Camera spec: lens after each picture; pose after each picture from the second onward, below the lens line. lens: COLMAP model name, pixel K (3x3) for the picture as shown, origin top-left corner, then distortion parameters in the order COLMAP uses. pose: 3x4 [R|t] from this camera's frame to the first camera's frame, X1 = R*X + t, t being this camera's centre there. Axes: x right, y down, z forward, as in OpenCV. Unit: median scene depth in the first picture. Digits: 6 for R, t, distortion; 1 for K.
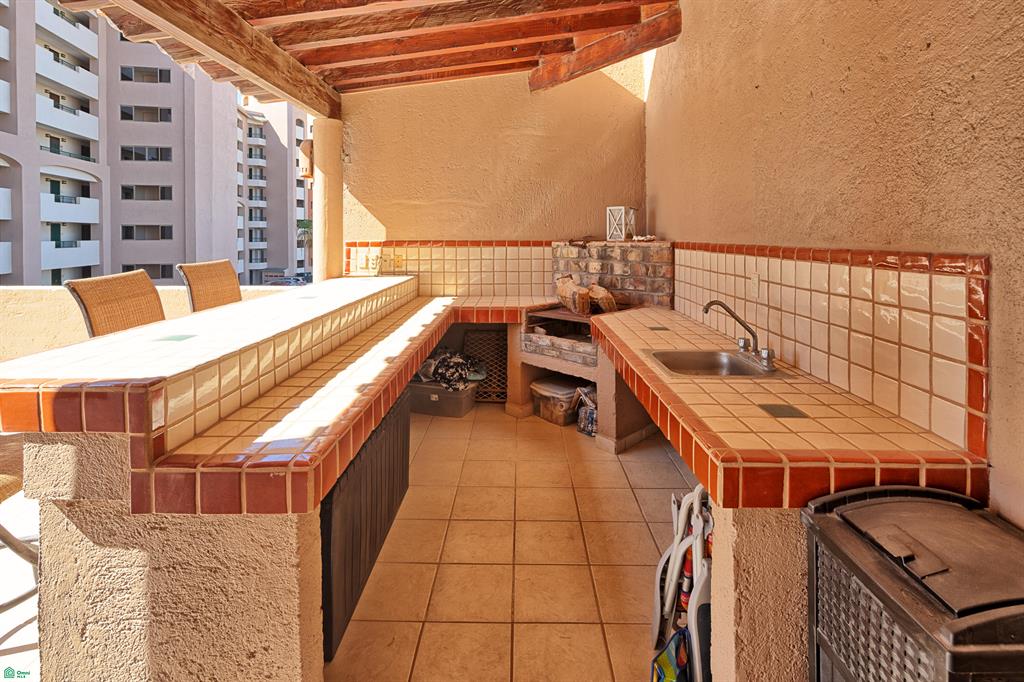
lens RADIAL K [[497.0, 0, 511.3], [0, 497.0, 241.2], [0, 0, 1]] dist [-0.000634, -0.001468]
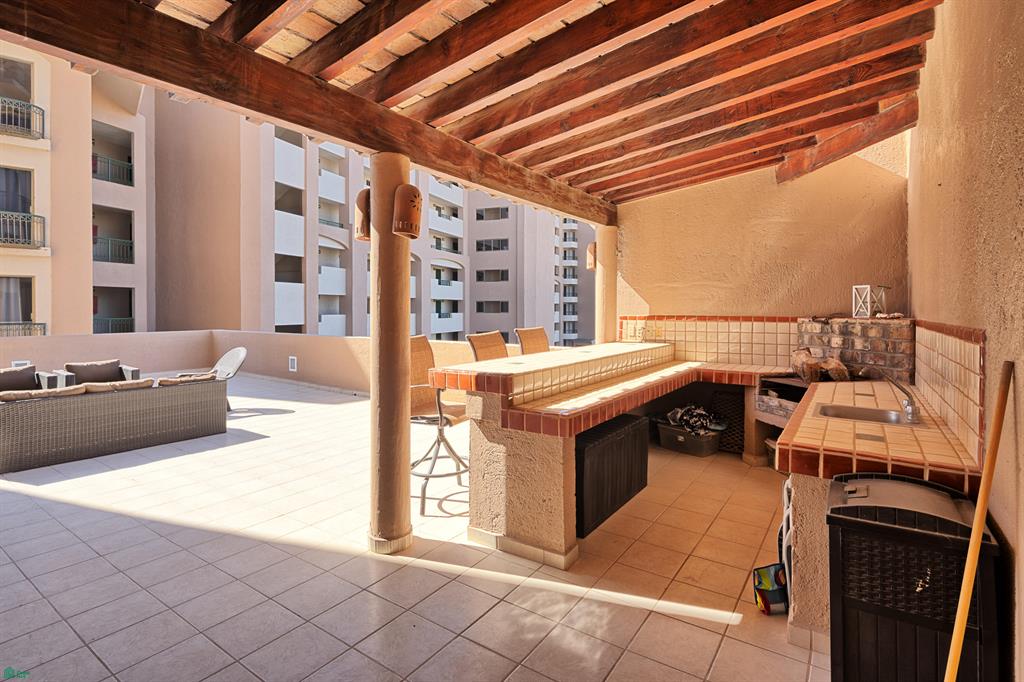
lens RADIAL K [[497.7, 0, 511.5], [0, 497.7, 288.6], [0, 0, 1]] dist [0.002168, -0.003273]
pose [[0.830266, -0.019635, -0.557021, 0.176011], [-0.010398, 0.998660, -0.050702, -0.001415], [0.557270, 0.047888, 0.828949, -0.278870]]
